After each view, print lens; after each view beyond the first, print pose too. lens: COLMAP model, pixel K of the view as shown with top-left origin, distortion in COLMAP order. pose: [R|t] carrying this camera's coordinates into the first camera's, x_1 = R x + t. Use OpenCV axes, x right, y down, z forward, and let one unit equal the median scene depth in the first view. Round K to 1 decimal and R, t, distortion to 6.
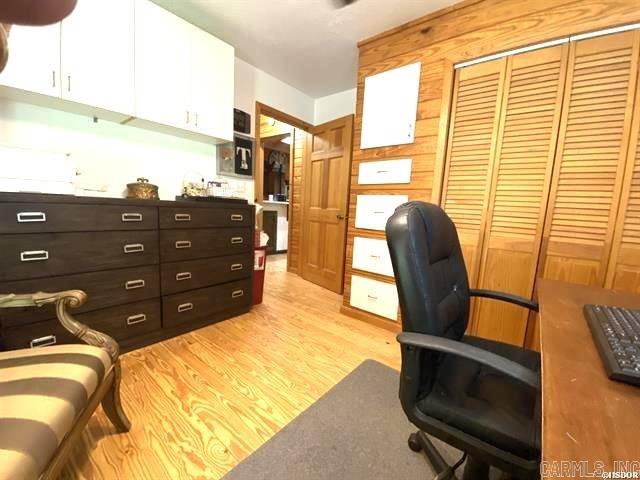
lens RADIAL K [[259.2, 0, 320.5], [0, 259.2, 238.0], [0, 0, 1]] dist [-0.012681, -0.006967]
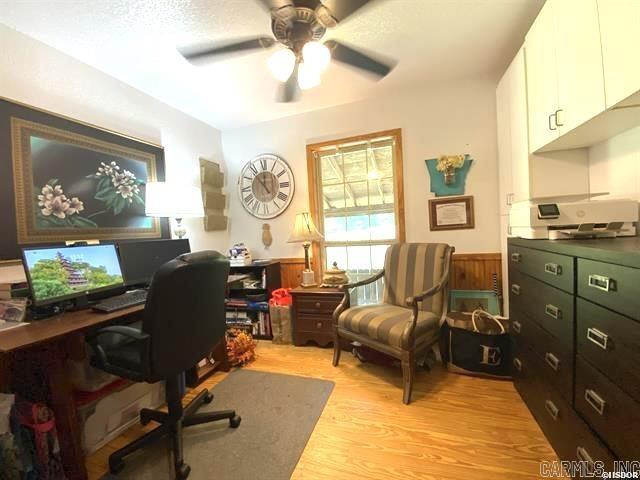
lens RADIAL K [[259.2, 0, 322.9], [0, 259.2, 239.0], [0, 0, 1]] dist [-0.012681, -0.006967]
pose [[-0.934897, 0.004558, -0.354890, 0.155475], [-0.042844, 0.991156, 0.125595, -0.268779], [0.352324, 0.132624, -0.926433, 1.694890]]
